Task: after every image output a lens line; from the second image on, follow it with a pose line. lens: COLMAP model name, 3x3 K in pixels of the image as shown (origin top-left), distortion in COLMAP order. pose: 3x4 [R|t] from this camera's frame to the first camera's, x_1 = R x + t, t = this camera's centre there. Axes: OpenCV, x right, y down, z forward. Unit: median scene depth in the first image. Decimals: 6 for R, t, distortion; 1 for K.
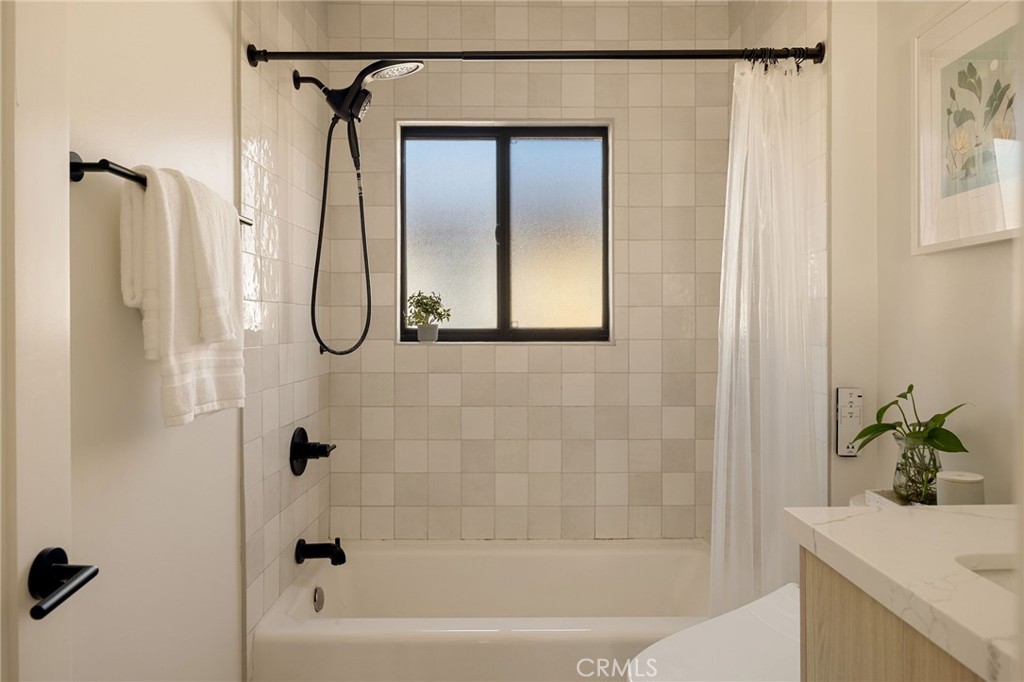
lens RADIAL K [[662.9, 0, 511.0], [0, 662.9, 337.0], [0, 0, 1]] dist [-0.009737, 0.005038]
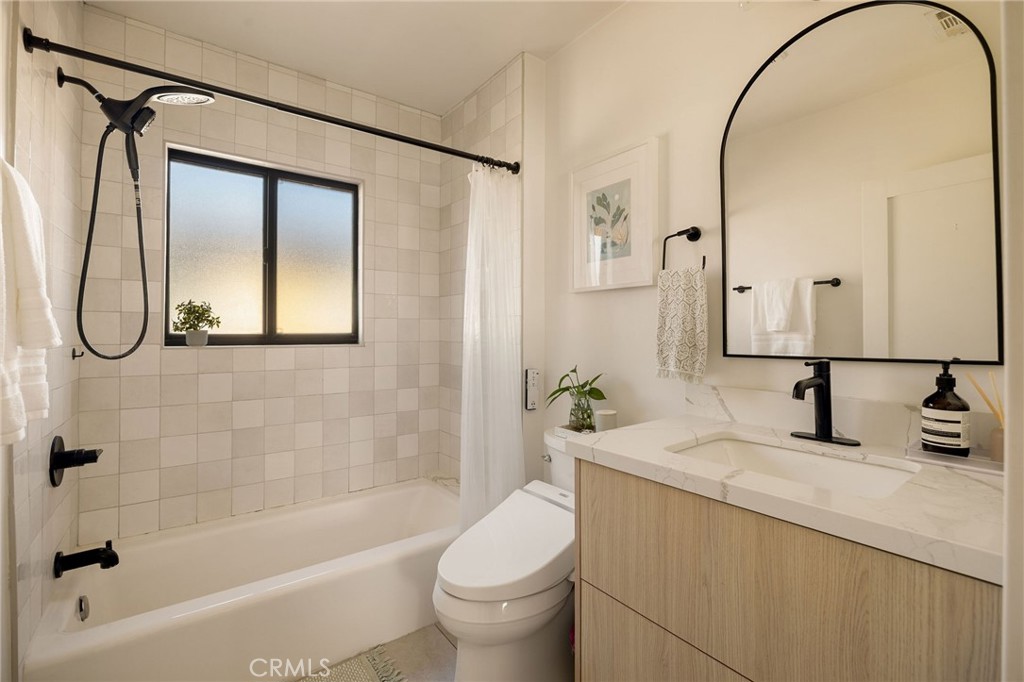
lens RADIAL K [[466.0, 0, 512.7], [0, 466.0, 337.4], [0, 0, 1]] dist [-0.005244, -0.001422]
pose [[0.796714, -0.003105, 0.604349, -0.195915], [0.008054, 0.999953, -0.005480, 0.001770], [-0.604303, 0.009233, 0.796701, 0.060714]]
